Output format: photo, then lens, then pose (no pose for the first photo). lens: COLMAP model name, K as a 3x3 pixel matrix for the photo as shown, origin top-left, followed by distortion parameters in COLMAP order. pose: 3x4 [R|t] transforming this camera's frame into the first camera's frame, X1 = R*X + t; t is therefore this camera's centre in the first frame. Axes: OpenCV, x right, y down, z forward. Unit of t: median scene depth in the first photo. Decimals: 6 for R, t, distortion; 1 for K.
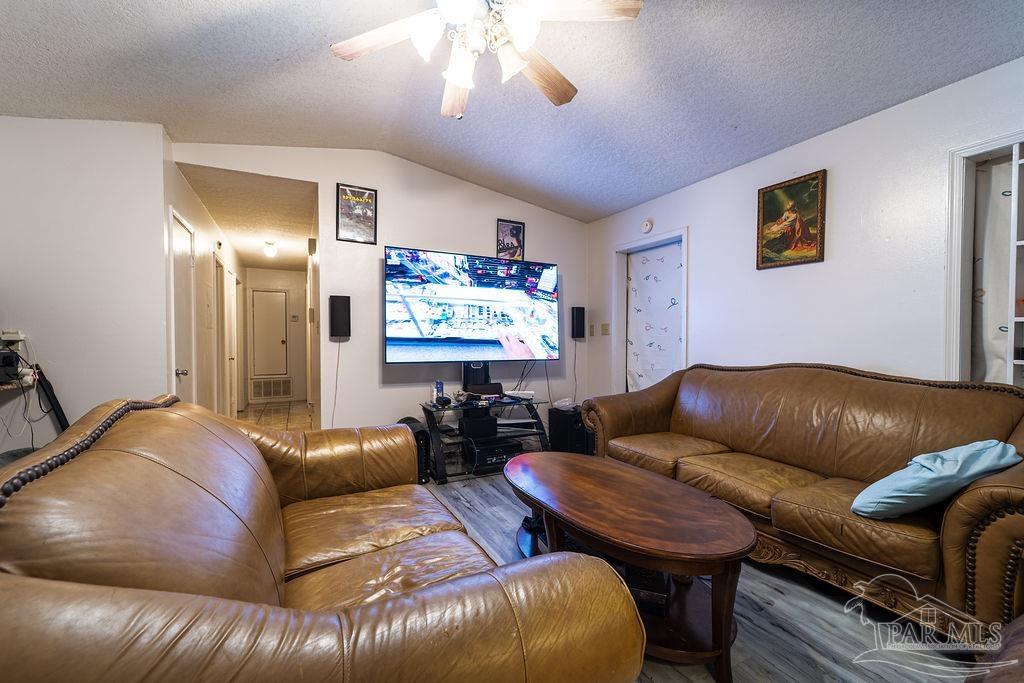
lens RADIAL K [[416.9, 0, 512.5], [0, 416.9, 341.0], [0, 0, 1]] dist [-0.000423, -0.000073]
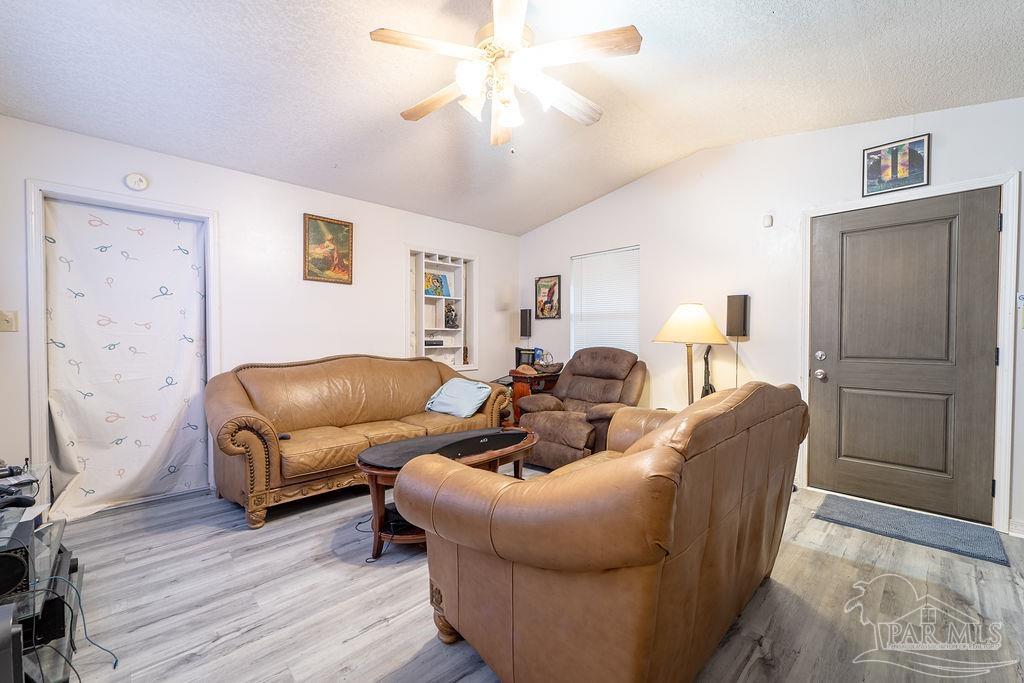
lens RADIAL K [[416.9, 0, 511.1], [0, 416.9, 344.2], [0, 0, 1]] dist [-0.000423, -0.000073]
pose [[-0.293441, -0.016354, 0.955837, -0.758297], [0.009406, 0.999756, 0.019993, -0.005264], [-0.955931, 0.014858, -0.293215, 0.814701]]
